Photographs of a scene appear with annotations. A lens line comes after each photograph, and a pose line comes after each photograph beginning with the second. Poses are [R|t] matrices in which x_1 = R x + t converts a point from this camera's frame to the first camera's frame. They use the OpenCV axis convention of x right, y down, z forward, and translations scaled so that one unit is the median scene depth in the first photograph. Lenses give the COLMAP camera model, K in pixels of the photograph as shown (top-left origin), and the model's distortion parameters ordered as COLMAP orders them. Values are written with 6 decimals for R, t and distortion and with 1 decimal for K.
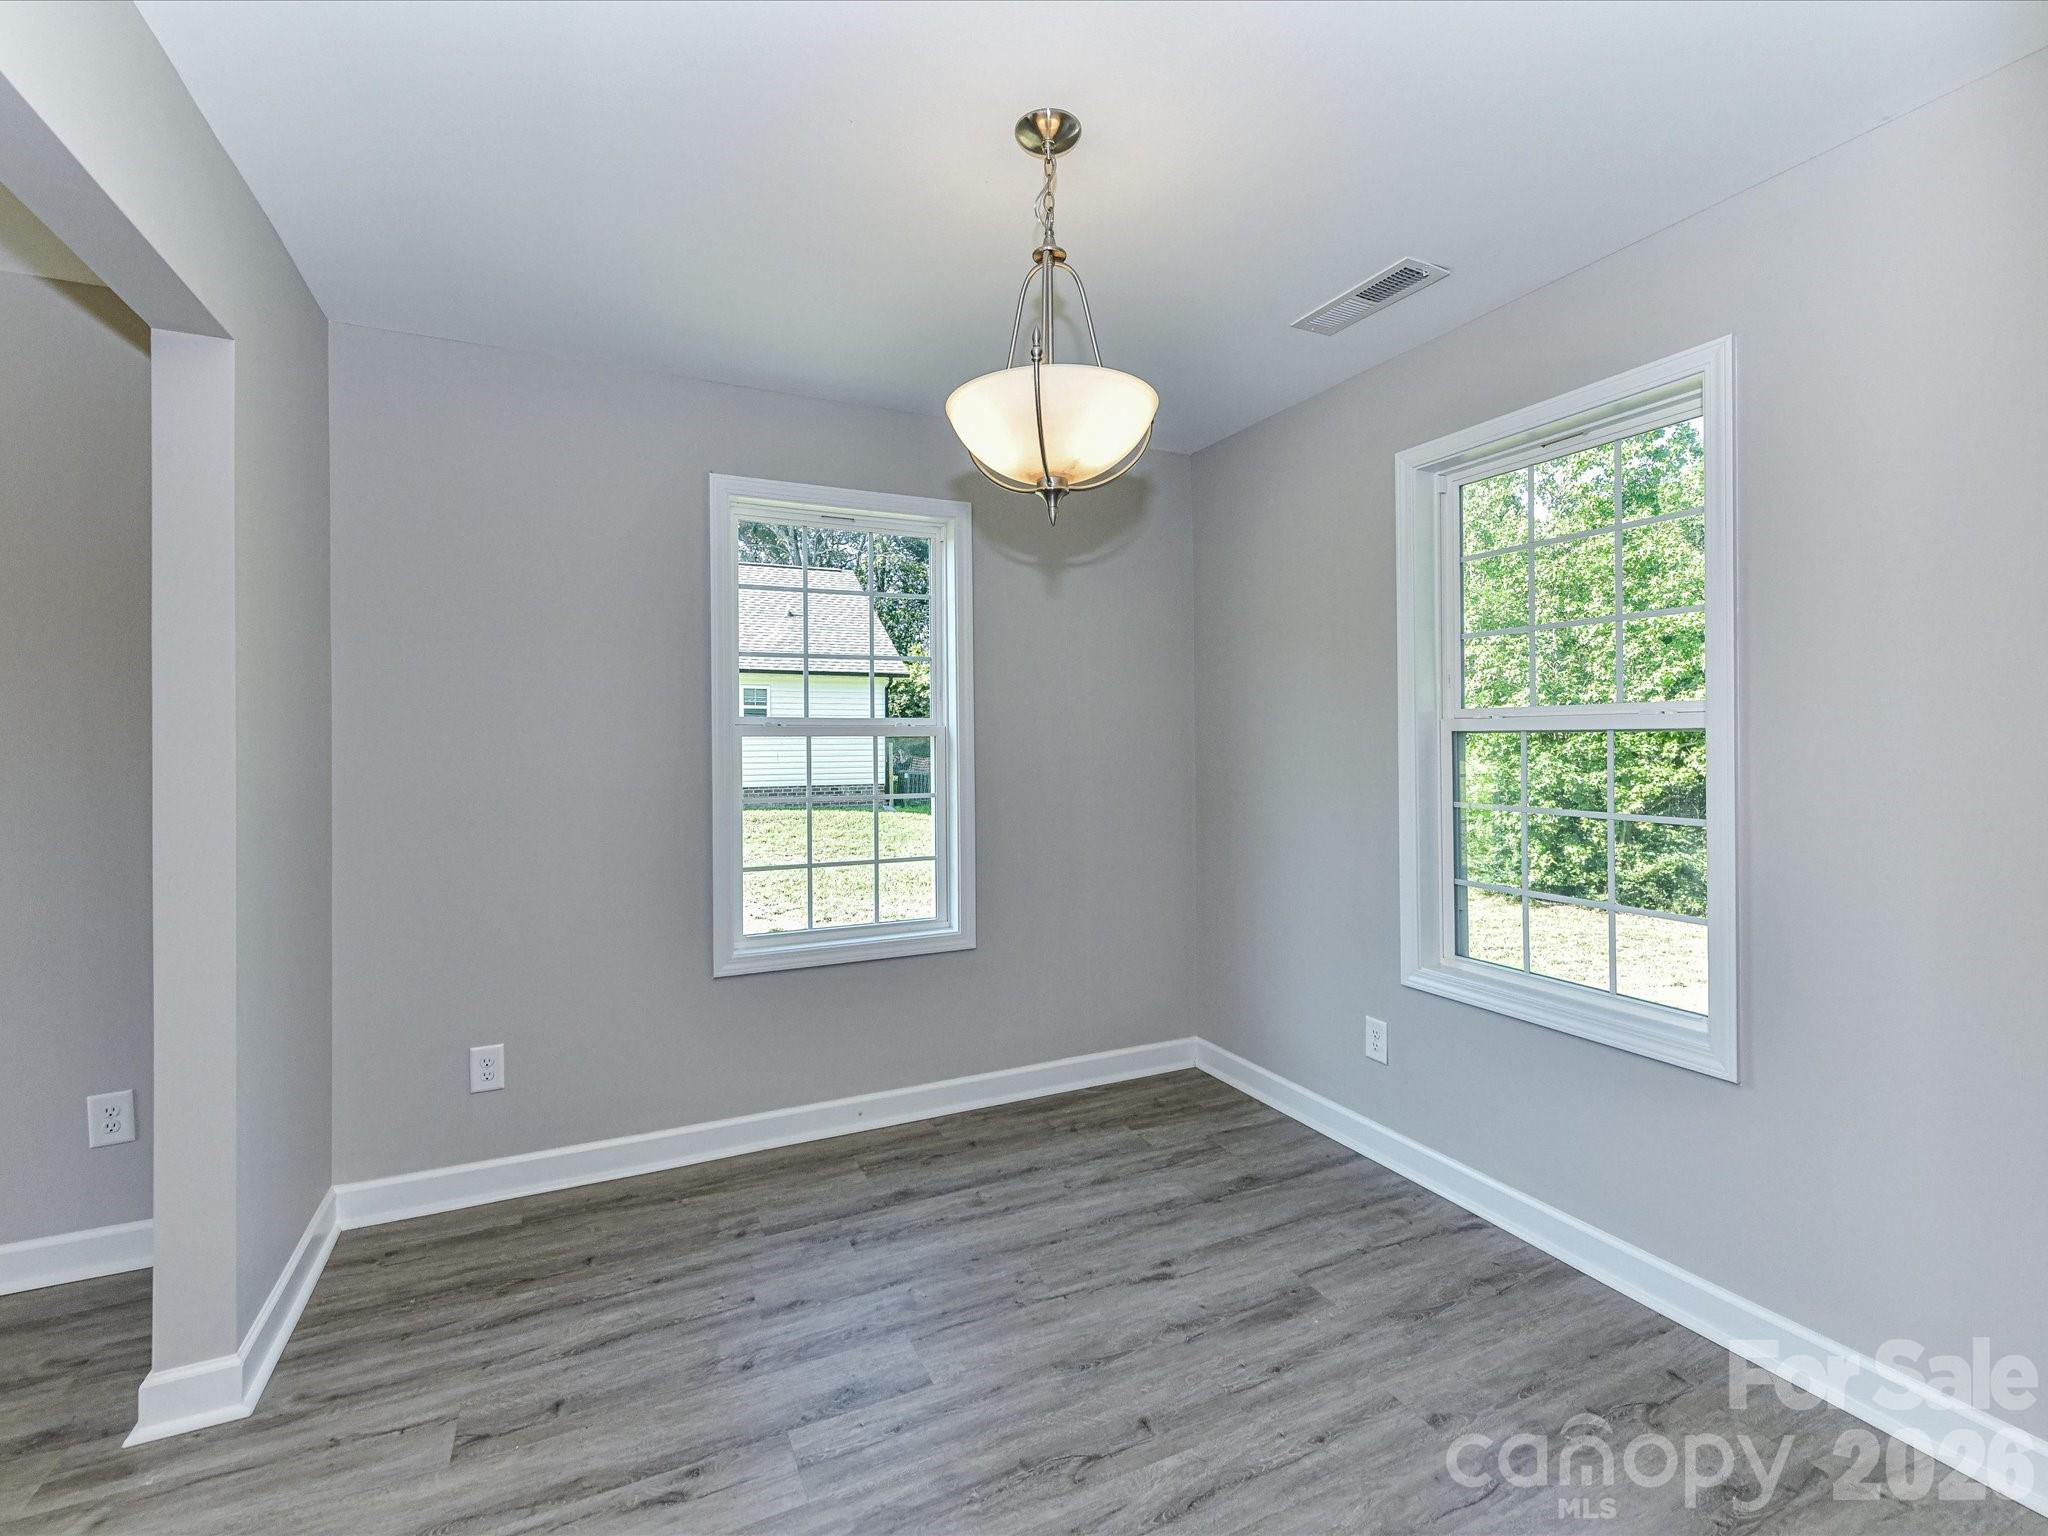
lens RADIAL K [[909.6, 0, 1027.1], [0, 909.6, 710.1], [0, 0, 1]] dist [0.003819, -0.000795]
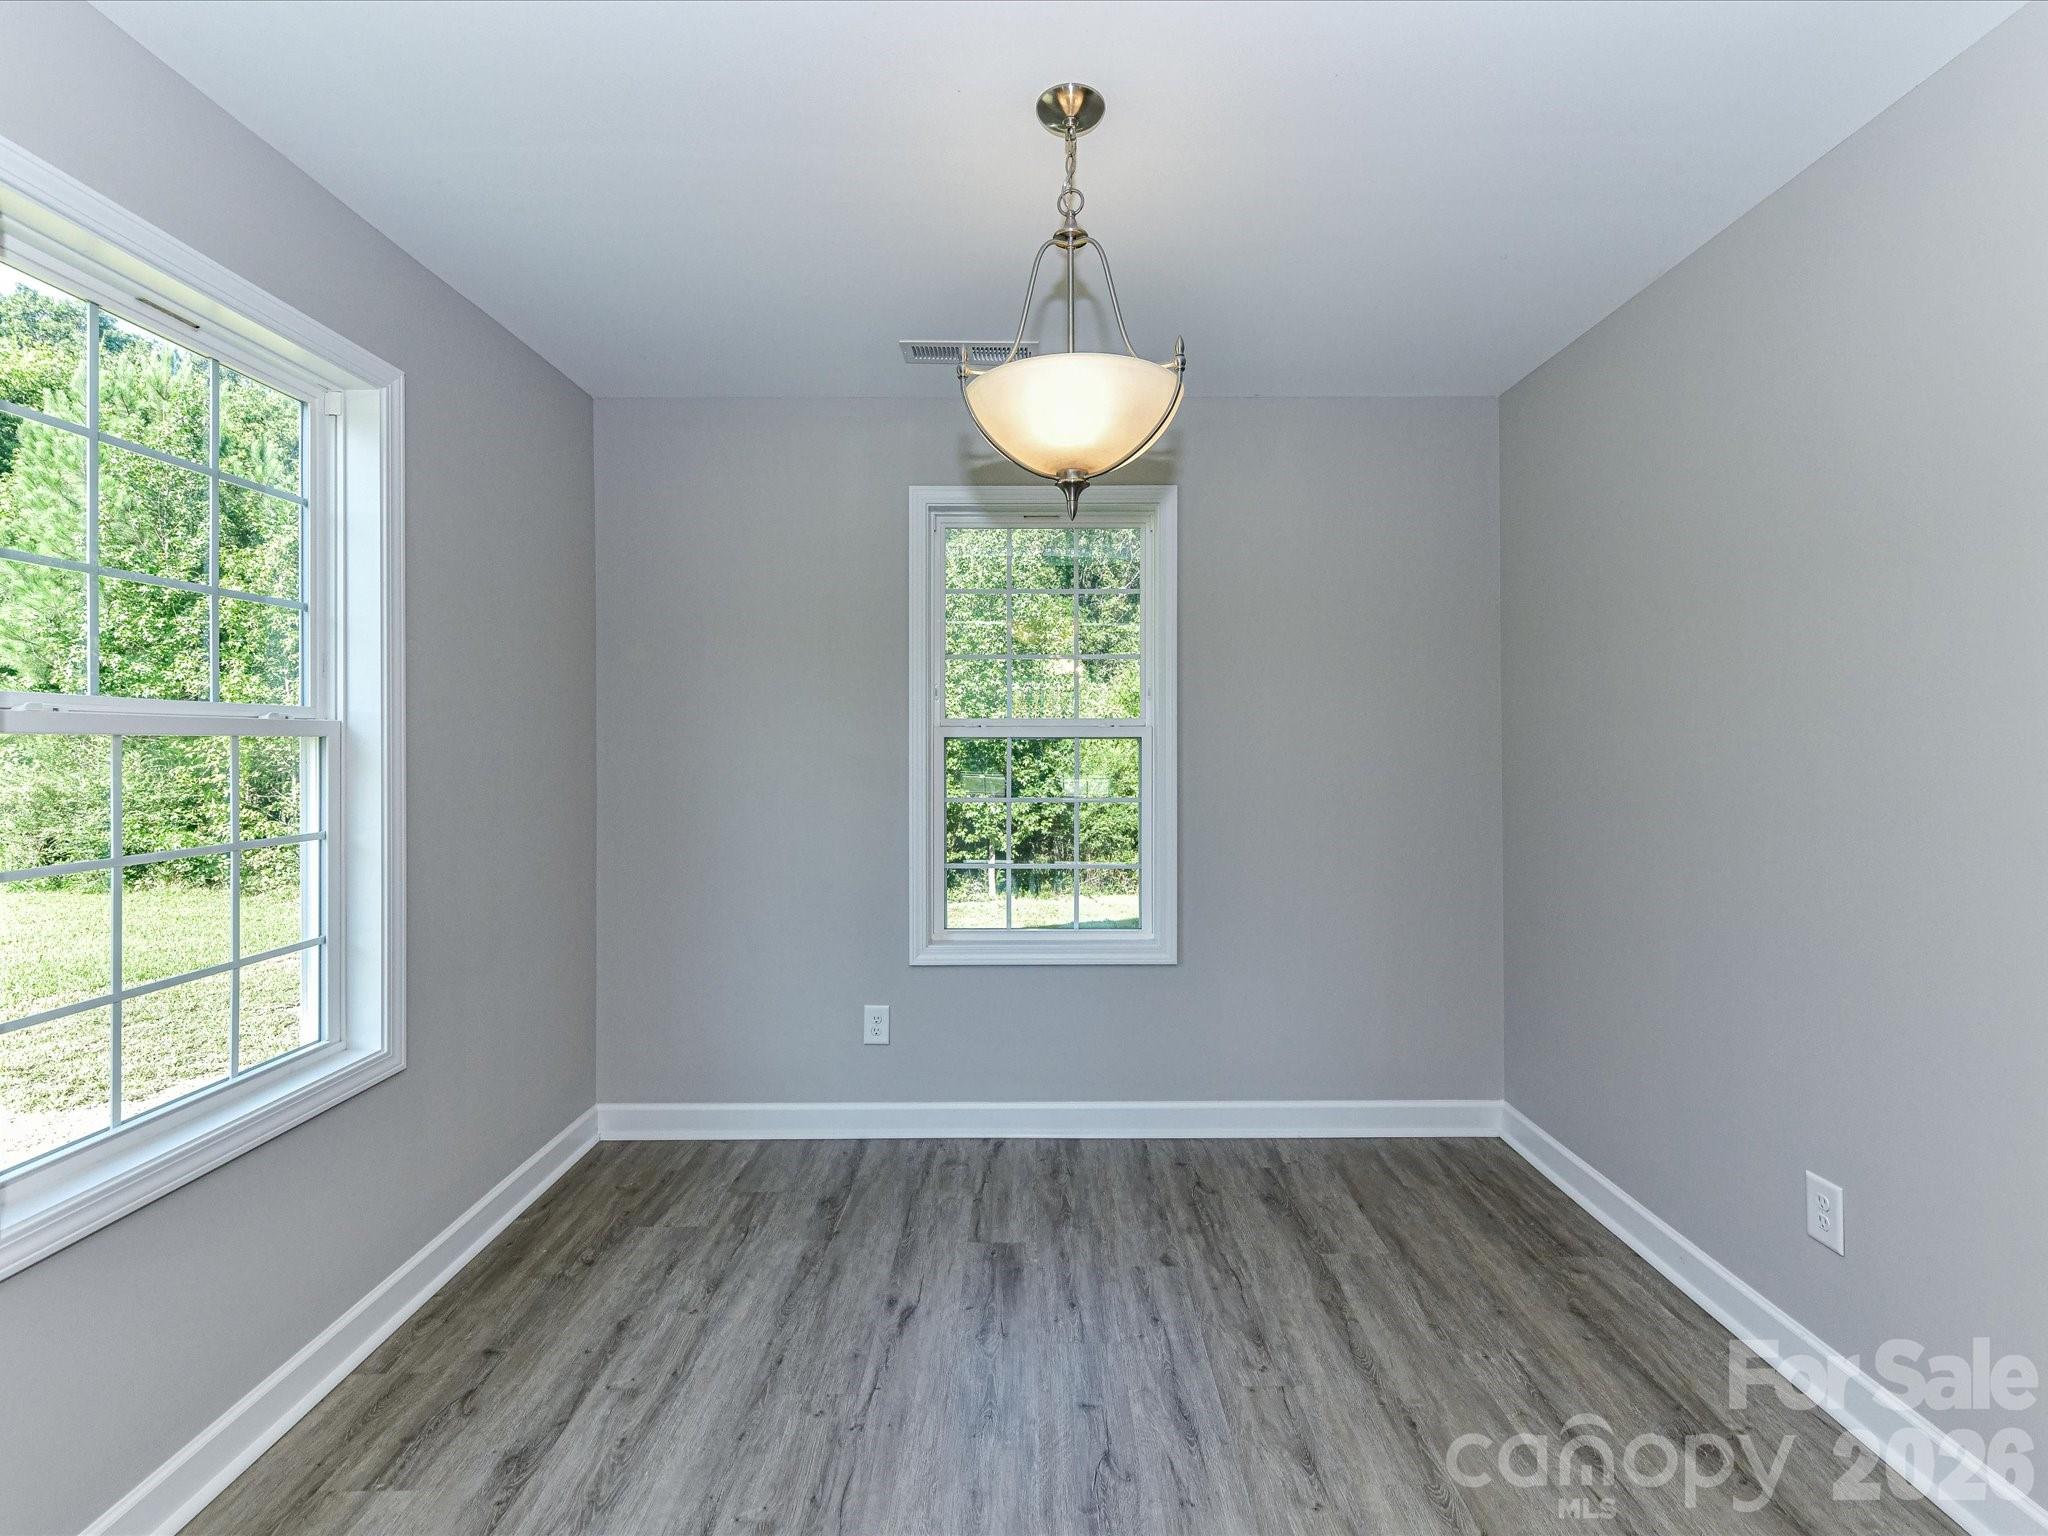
lens RADIAL K [[920.2, 0, 1029.5], [0, 920.2, 719.7], [0, 0, 1]] dist [0.011862, -0.004954]
pose [[0.438749, 0.027073, 0.898202, -0.653223], [-0.030811, 0.999412, -0.015073, 0.017636], [-0.898081, -0.021062, 0.439325, 0.464478]]
